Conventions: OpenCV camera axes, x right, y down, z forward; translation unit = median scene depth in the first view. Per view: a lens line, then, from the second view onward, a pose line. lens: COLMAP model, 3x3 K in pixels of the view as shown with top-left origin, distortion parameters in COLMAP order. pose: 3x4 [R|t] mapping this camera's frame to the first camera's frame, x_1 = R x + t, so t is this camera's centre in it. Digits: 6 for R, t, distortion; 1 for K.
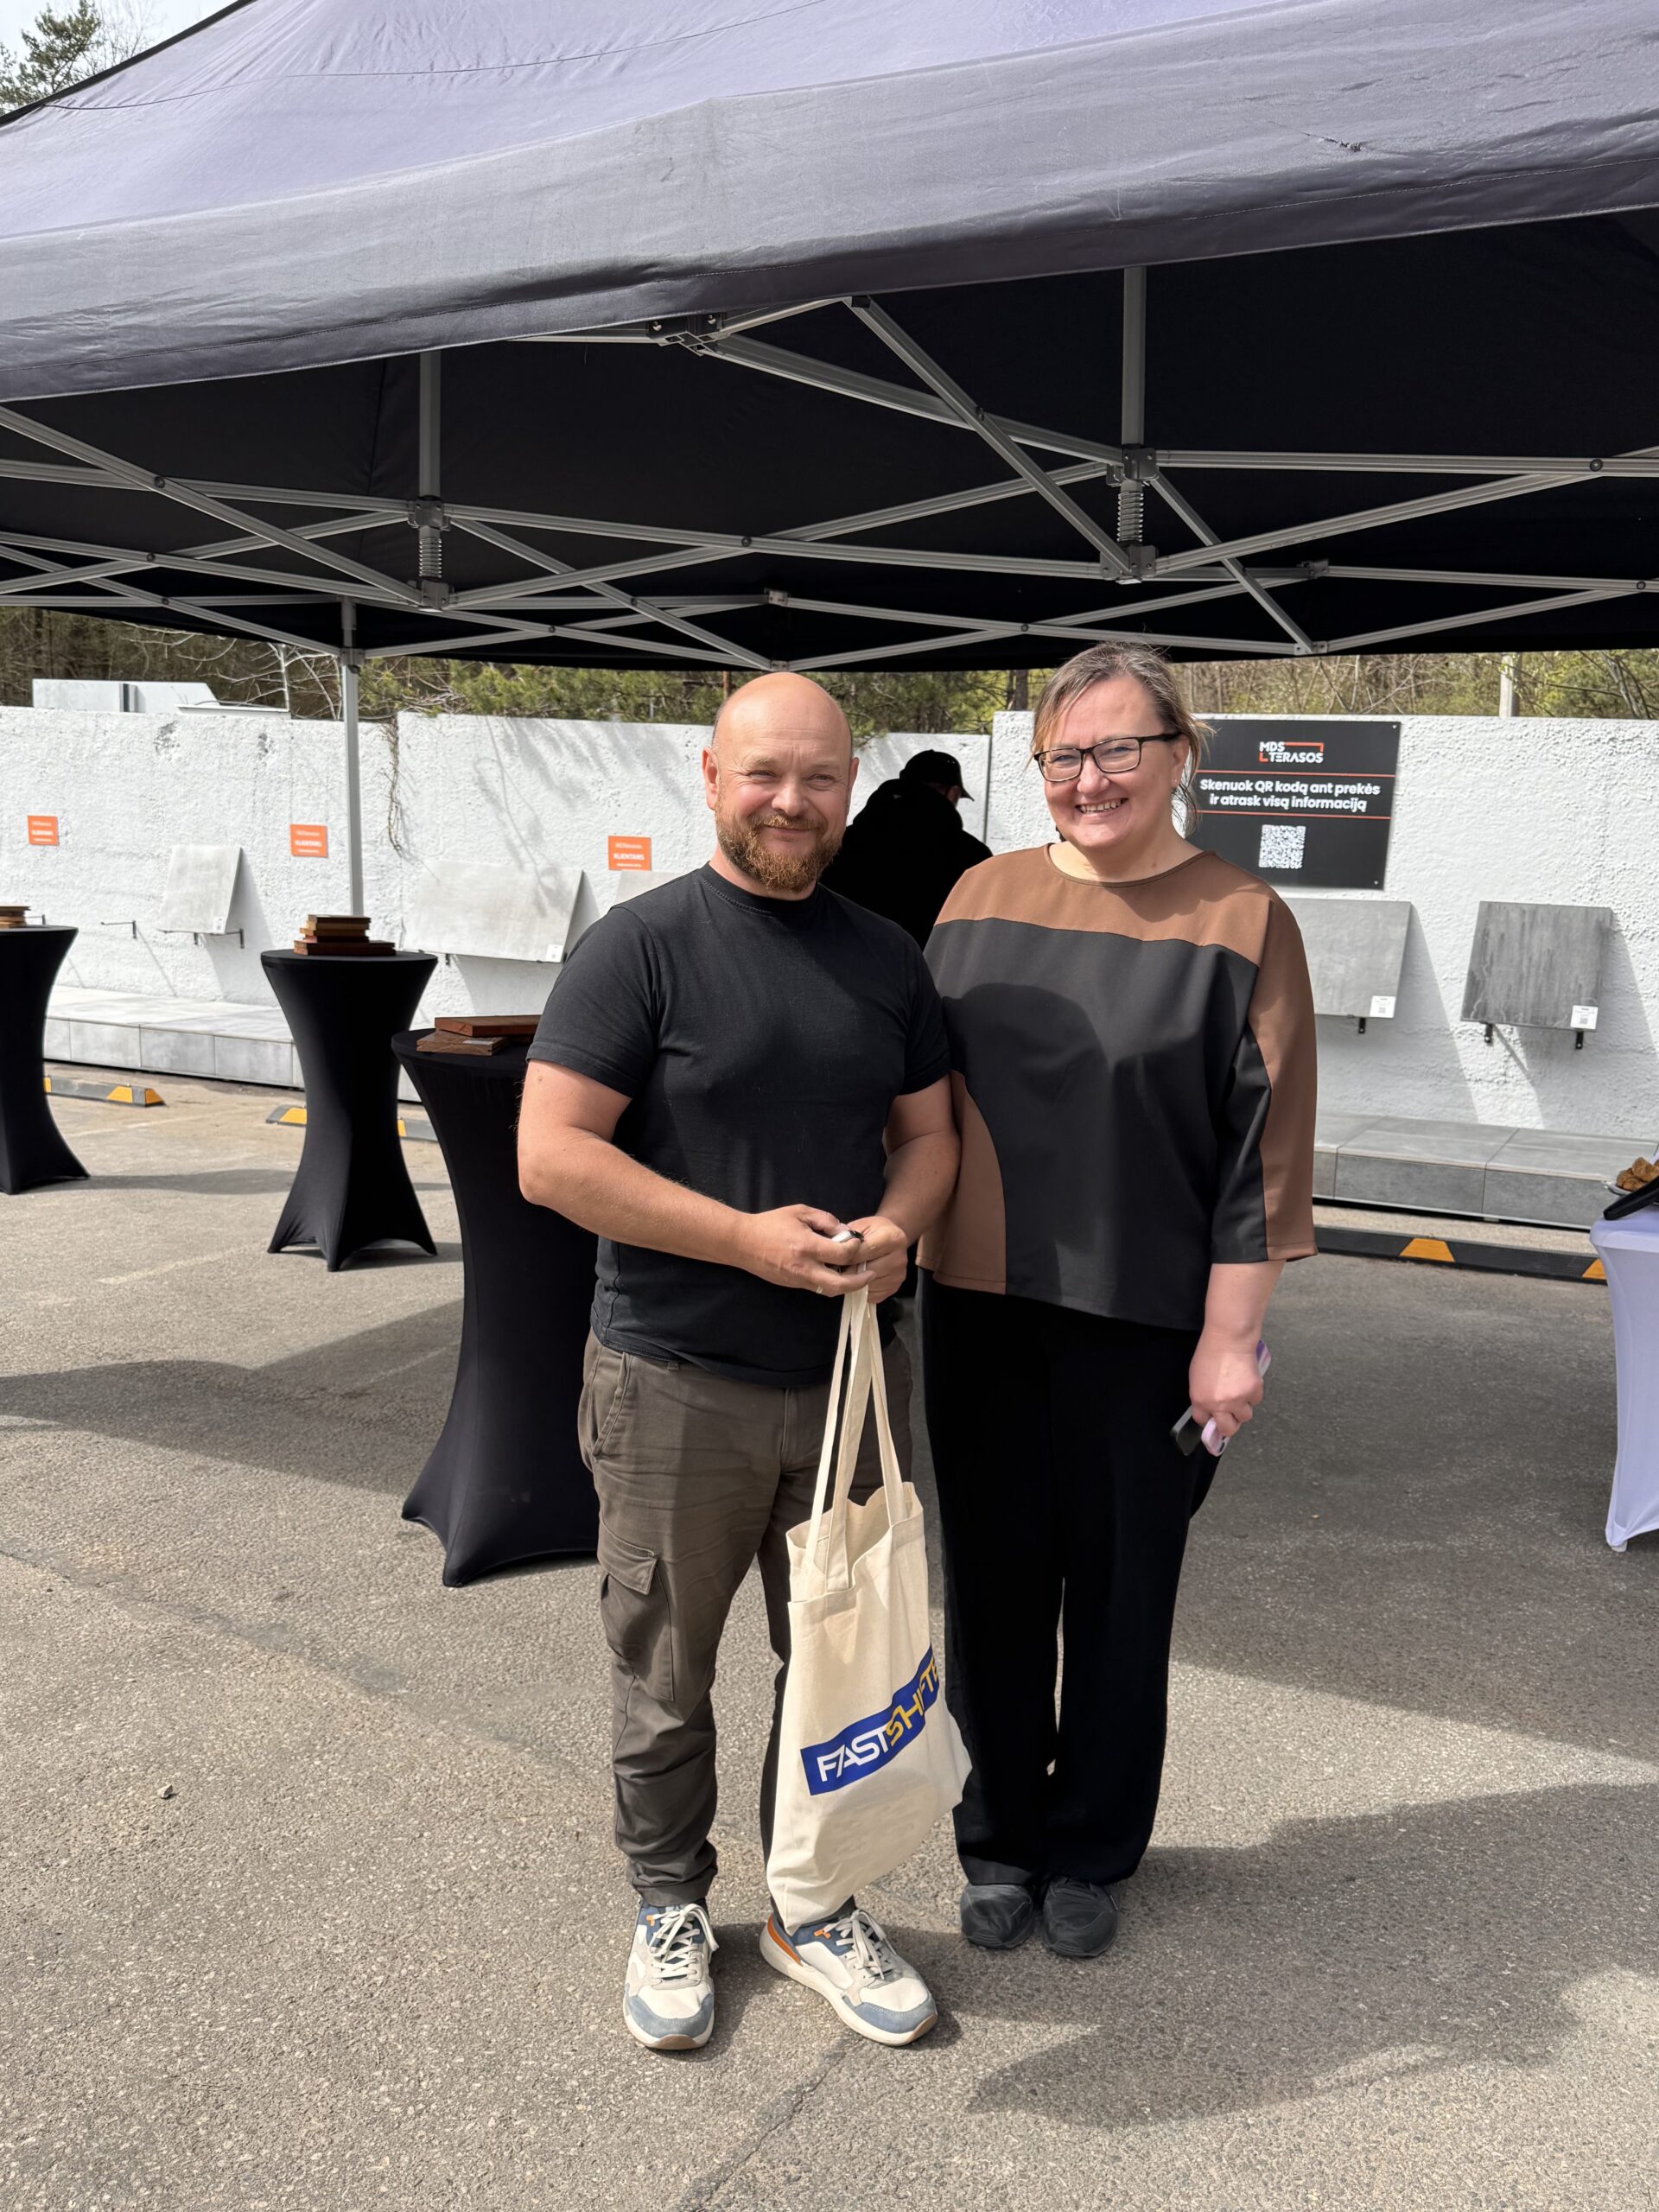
lens RADIAL K [[1809.3, 0, 829.5], [0, 1809.3, 1106.0], [0, 0, 1]] dist [0.114309, -0.232529]
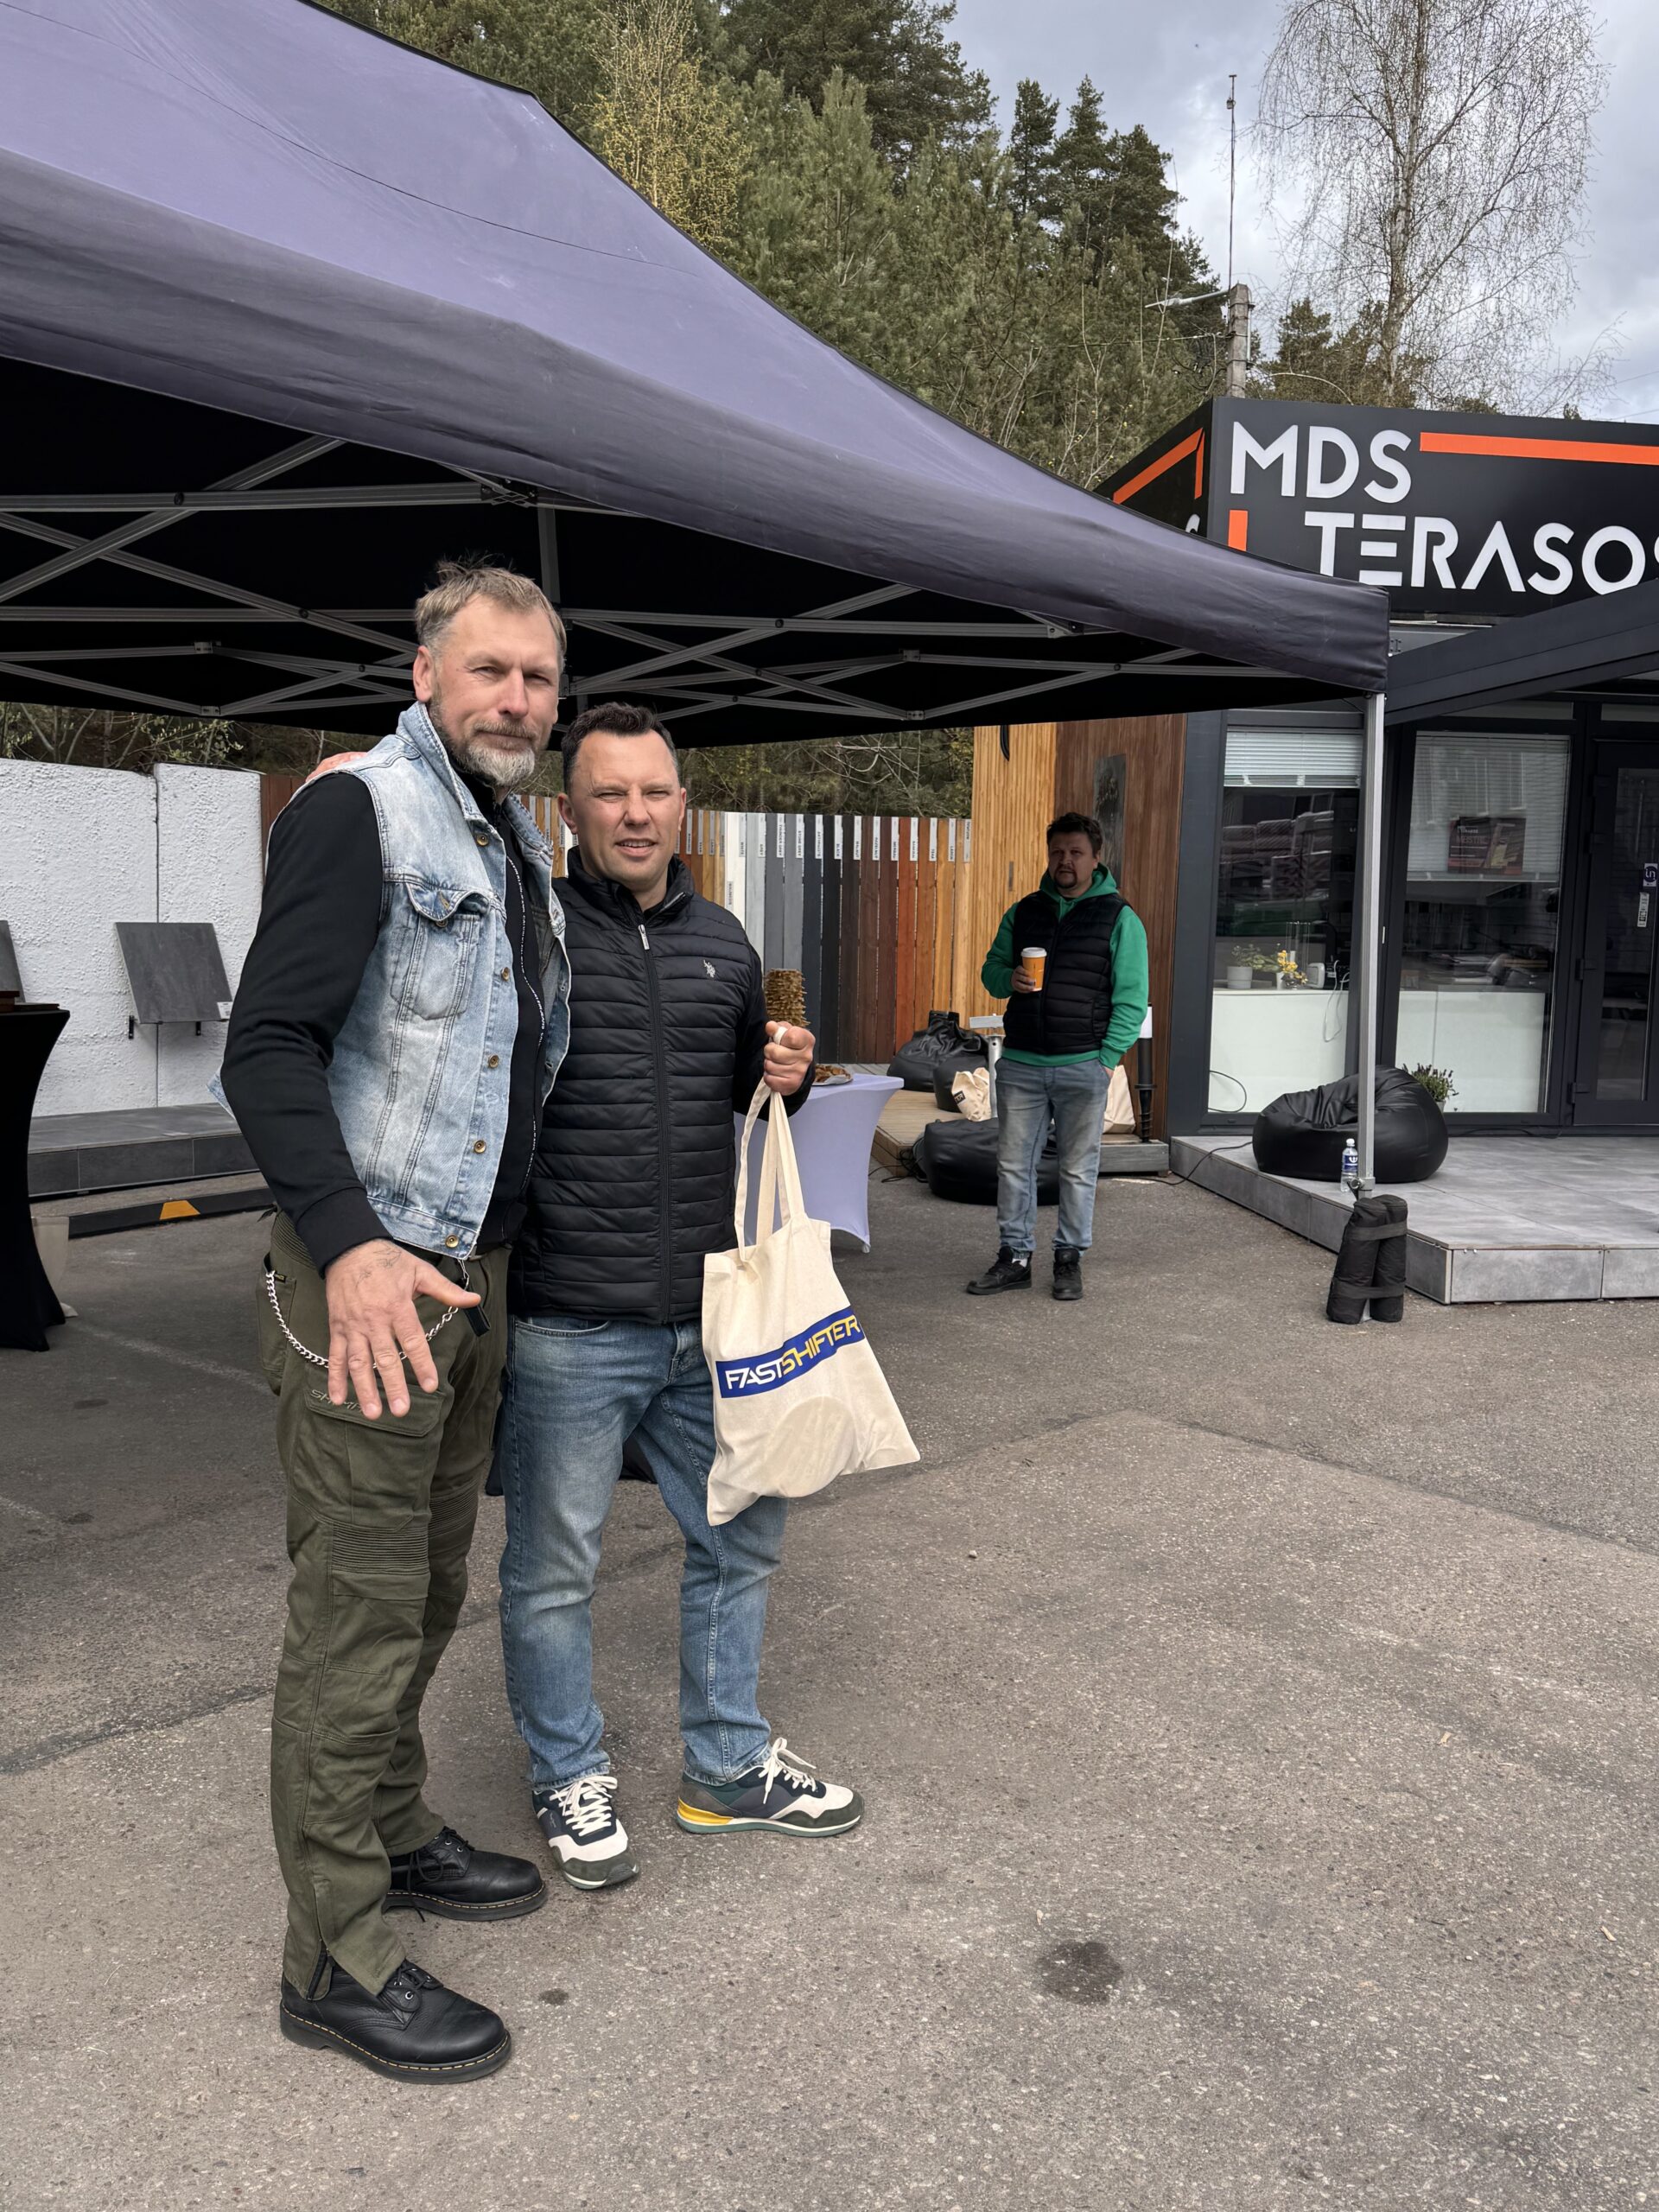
lens RADIAL K [[1843.1, 0, 829.5], [0, 1843.1, 1106.0], [0, 0, 1]] dist [0.094103, -0.178000]
pose [[0.234271, -0.134792, 0.962781, -0.607803], [0.139658, 0.984735, 0.103883, -0.045096], [-0.962088, 0.110123, 0.249520, 0.236131]]
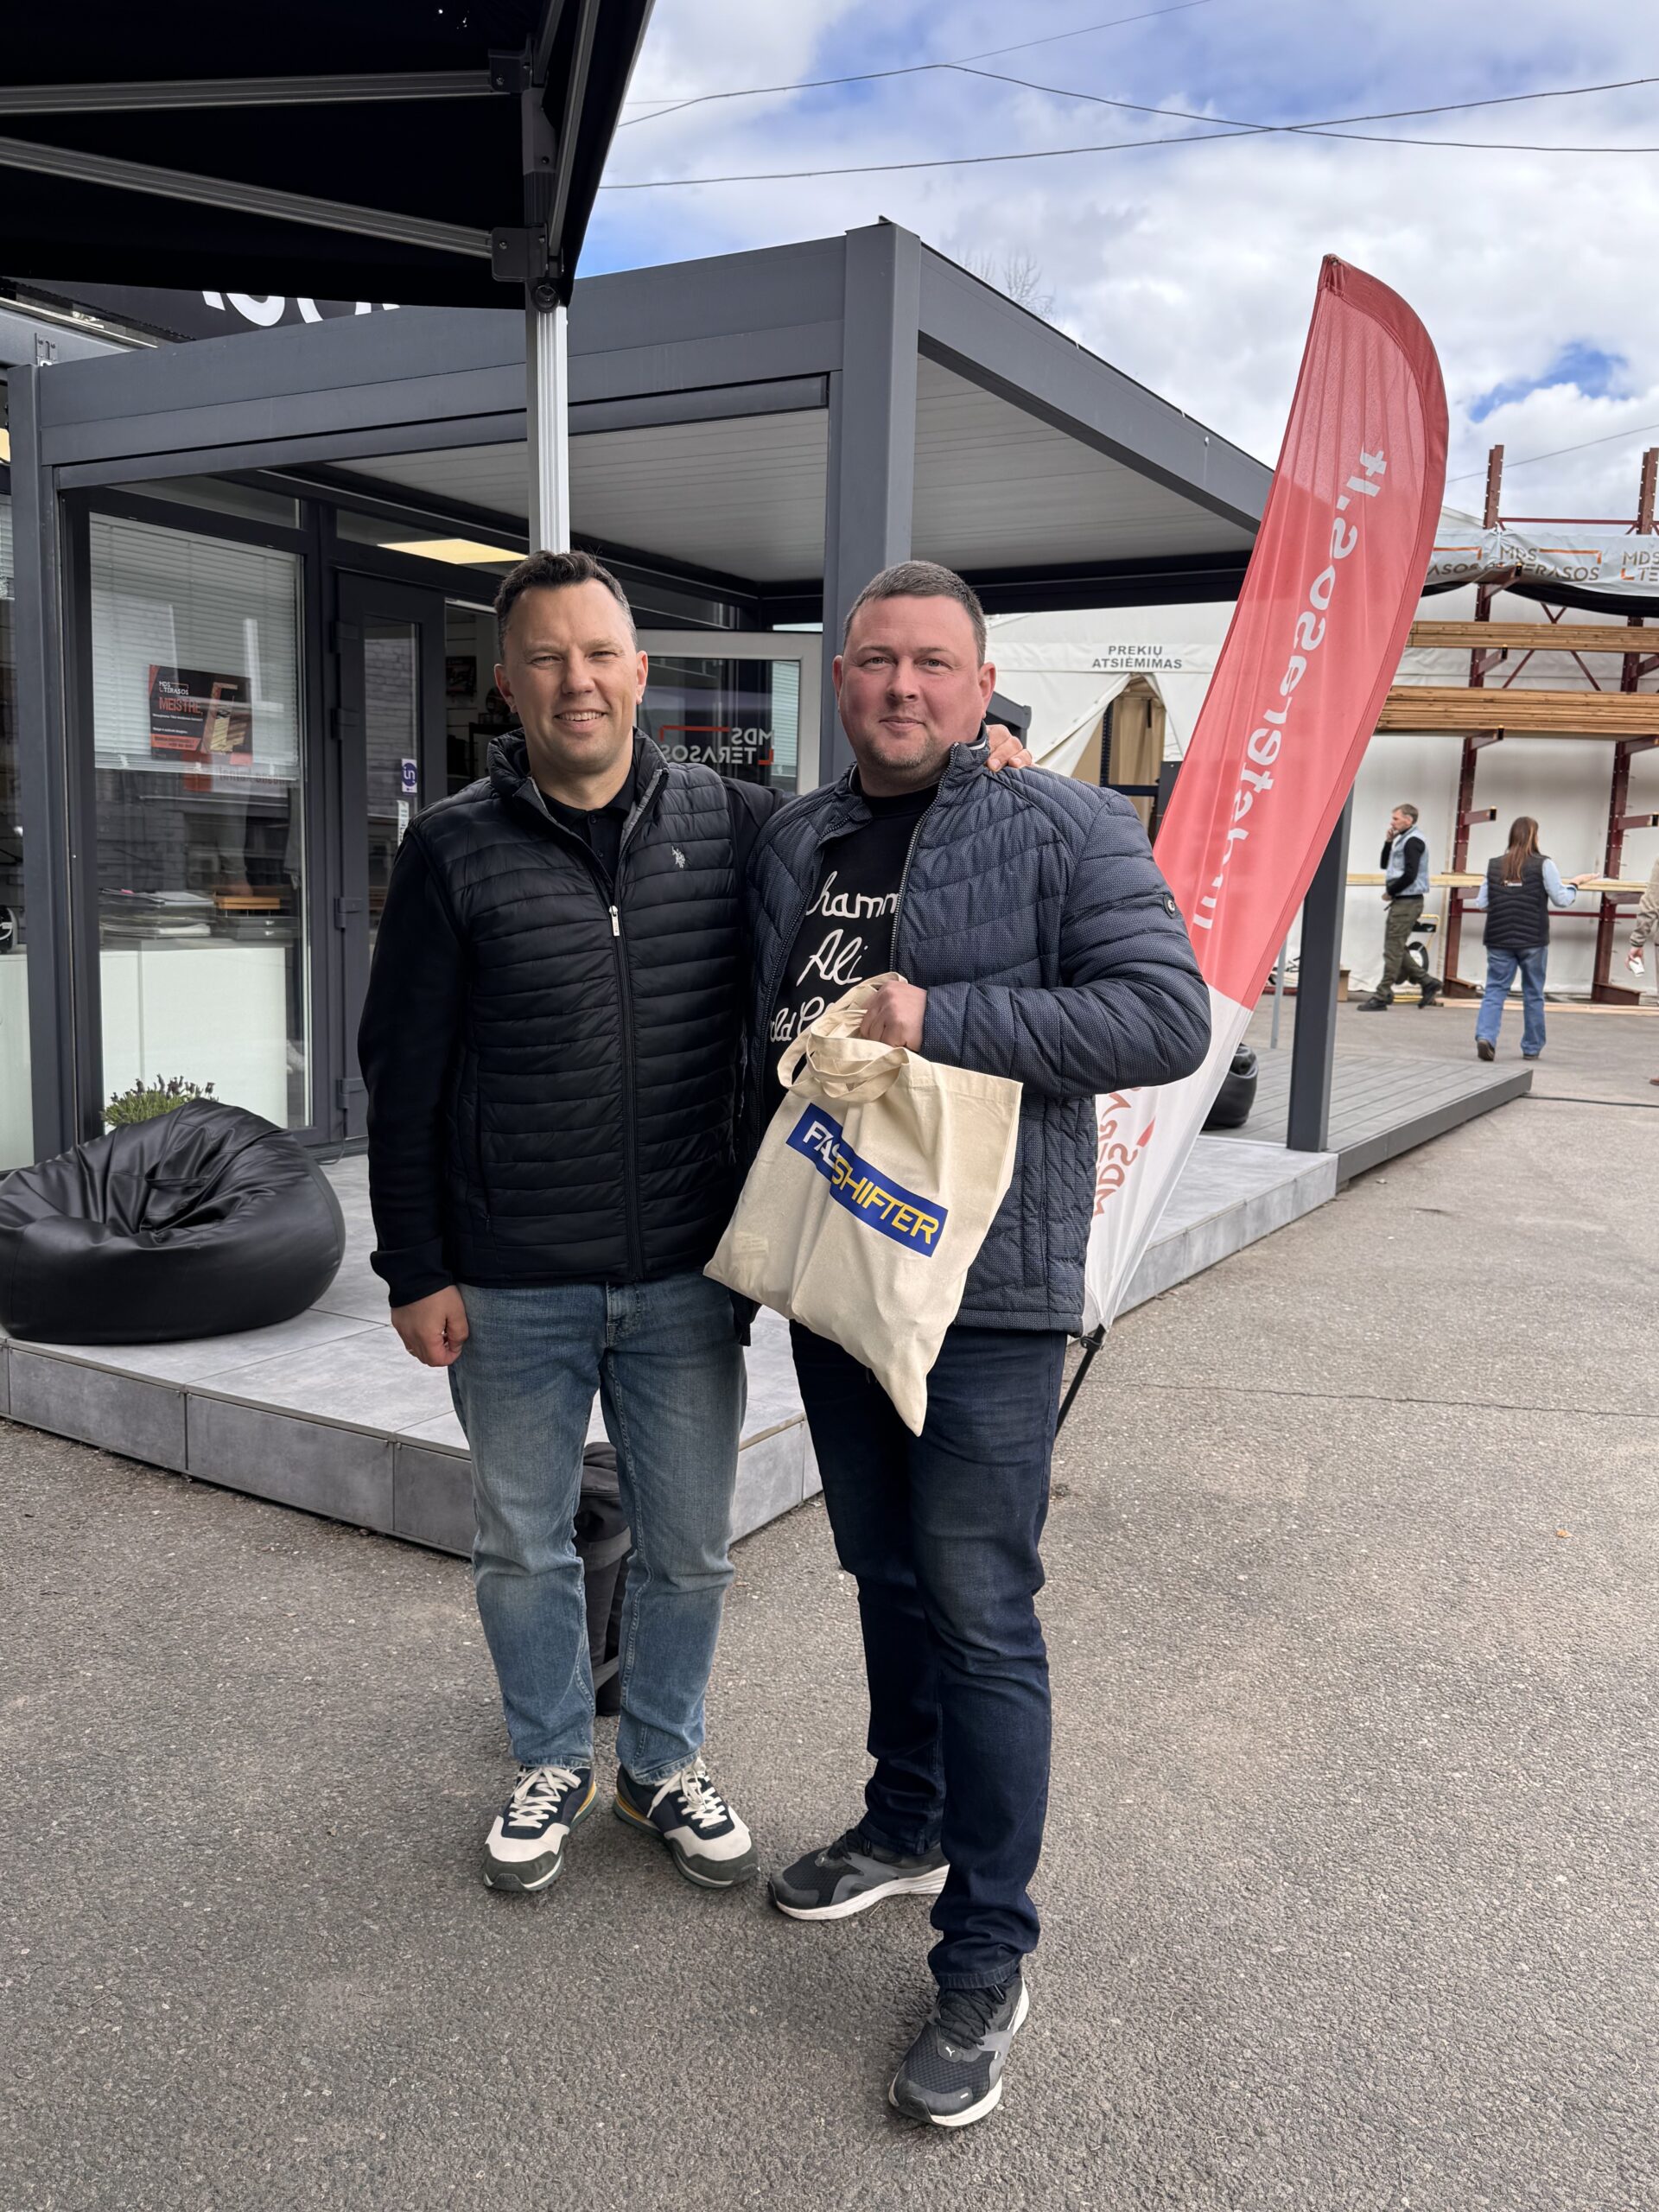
lens RADIAL K [[1809.3, 0, 829.5], [0, 1809.3, 1106.0], [0, 0, 1]] dist [0.114309, -0.232529]
pose [[-0.597233, -0.158890, 0.786173, -0.090147], [0.074156, 0.965045, 0.251376, -0.042201], [-0.798633, 0.208429, -0.564573, 0.358663]]
